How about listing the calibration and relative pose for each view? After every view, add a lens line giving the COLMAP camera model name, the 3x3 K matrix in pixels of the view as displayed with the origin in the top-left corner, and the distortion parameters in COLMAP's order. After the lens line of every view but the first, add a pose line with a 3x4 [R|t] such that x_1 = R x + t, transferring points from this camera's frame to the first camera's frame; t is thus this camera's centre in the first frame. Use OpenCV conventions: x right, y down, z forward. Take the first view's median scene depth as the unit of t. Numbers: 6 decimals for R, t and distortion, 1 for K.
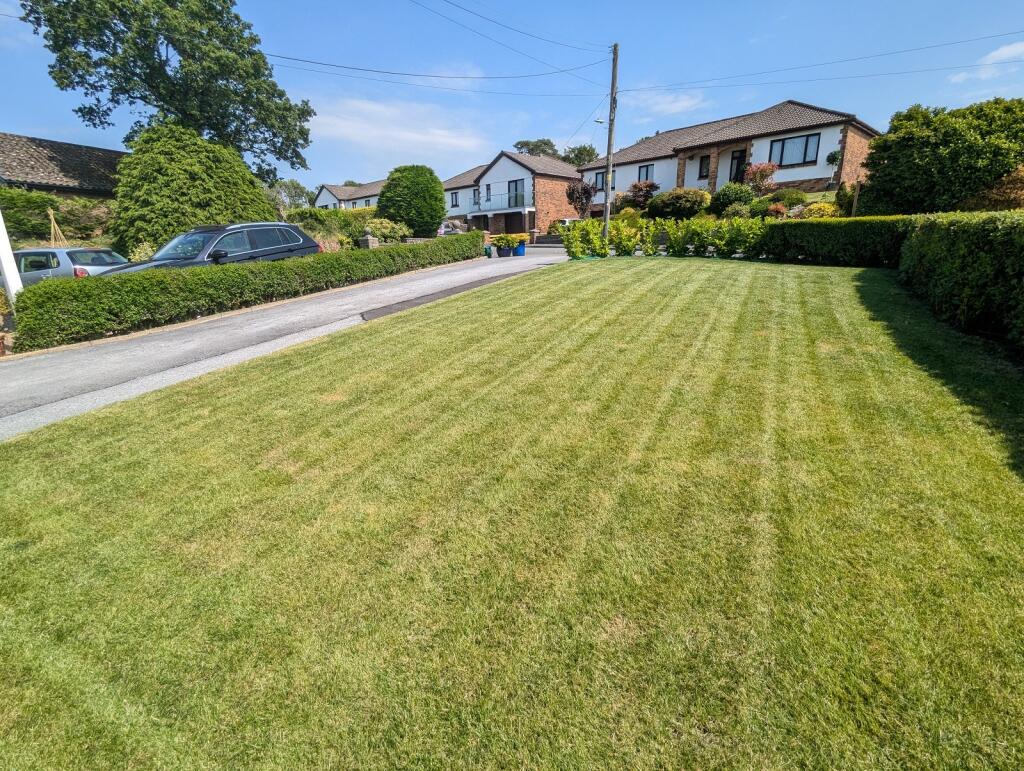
lens RADIAL K [[486.3, 0, 514.7], [0, 486.3, 391.1], [0, 0, 1]] dist [-0.001564, -0.000043]
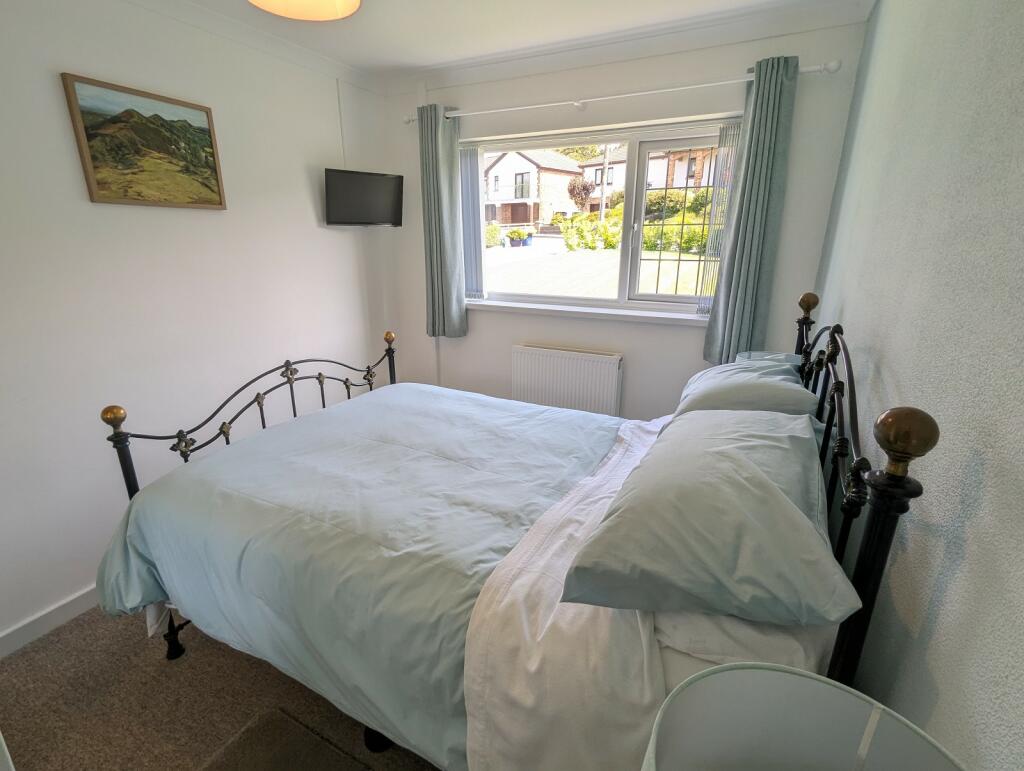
lens RADIAL K [[486.3, 0, 507.6], [0, 486.3, 385.4], [0, 0, 1]] dist [-0.001564, -0.000043]
pose [[0.999645, 0.025070, -0.009060, -0.012396], [-0.024894, 0.999508, 0.019088, 0.031383], [0.009534, -0.018856, 0.999777, -0.141426]]
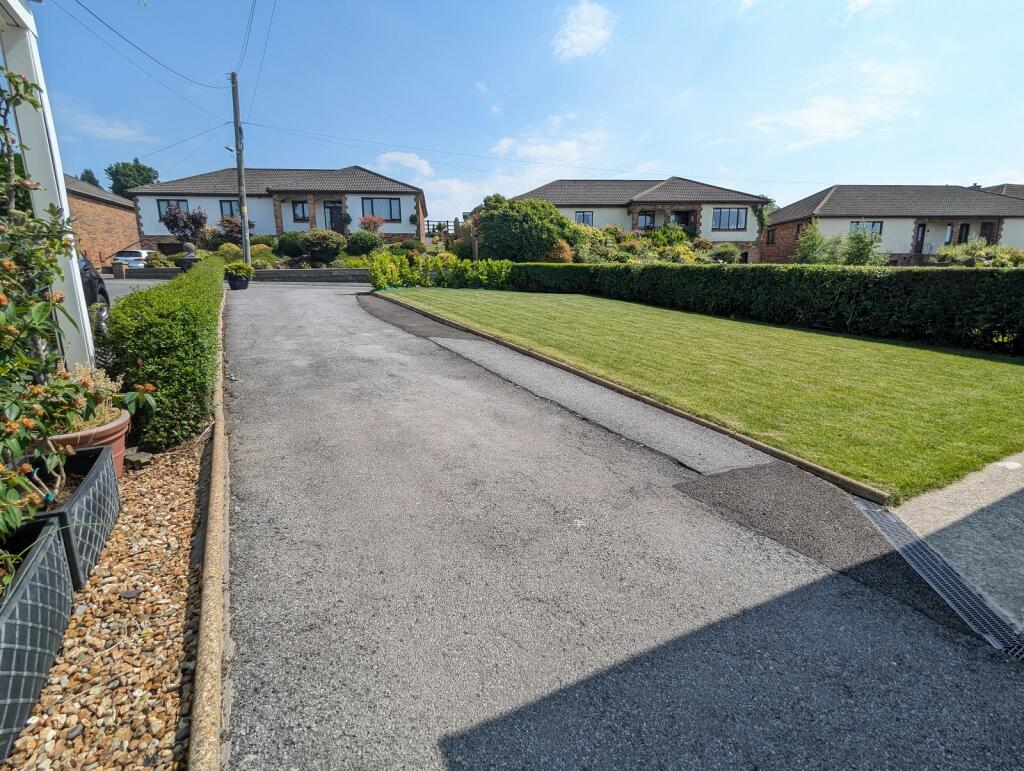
lens RADIAL K [[486.3, 0, 507.7], [0, 486.3, 382.2], [0, 0, 1]] dist [-0.001564, -0.000043]
pose [[0.592898, -0.139677, 0.793072, -0.233580], [0.221038, 0.975243, 0.006513, -0.011763], [-0.774348, 0.171437, 0.609094, 0.085374]]
